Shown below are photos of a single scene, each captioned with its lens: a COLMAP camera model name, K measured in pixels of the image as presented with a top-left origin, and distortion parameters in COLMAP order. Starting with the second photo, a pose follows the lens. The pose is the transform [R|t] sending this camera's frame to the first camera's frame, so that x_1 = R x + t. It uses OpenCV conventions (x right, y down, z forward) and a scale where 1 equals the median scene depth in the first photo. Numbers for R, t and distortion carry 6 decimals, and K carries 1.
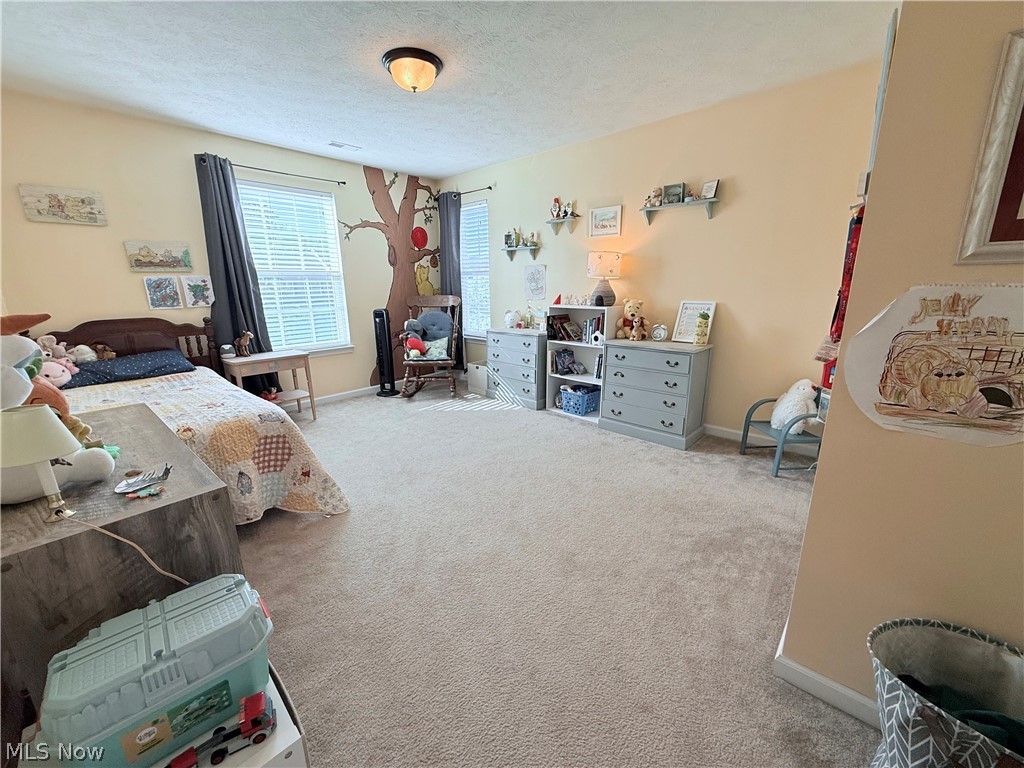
lens RADIAL K [[407.7, 0, 512.0], [0, 407.7, 384.0], [0, 0, 1]] dist [0.000333, -0.000264]
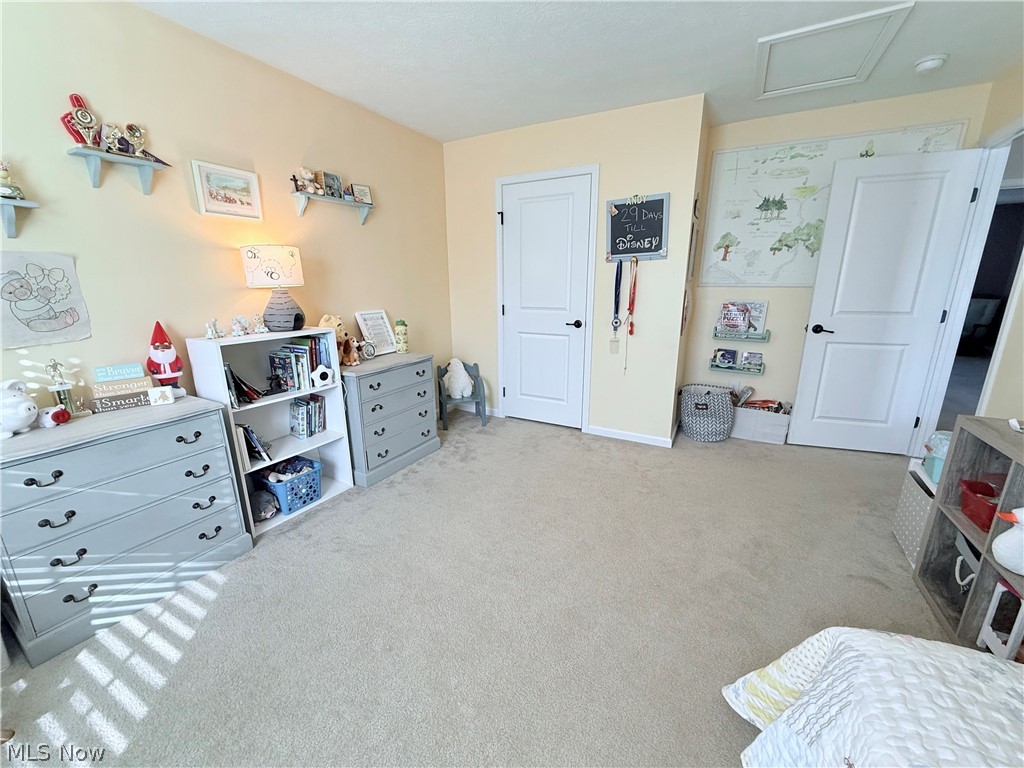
lens RADIAL K [[407.7, 0, 512.0], [0, 407.7, 384.0], [0, 0, 1]] dist [0.000333, -0.000264]
pose [[-0.240060, -0.228691, 0.943436, -0.489719], [0.241717, 0.927164, 0.286252, -0.209015], [-0.940183, 0.296762, -0.167296, 0.792459]]
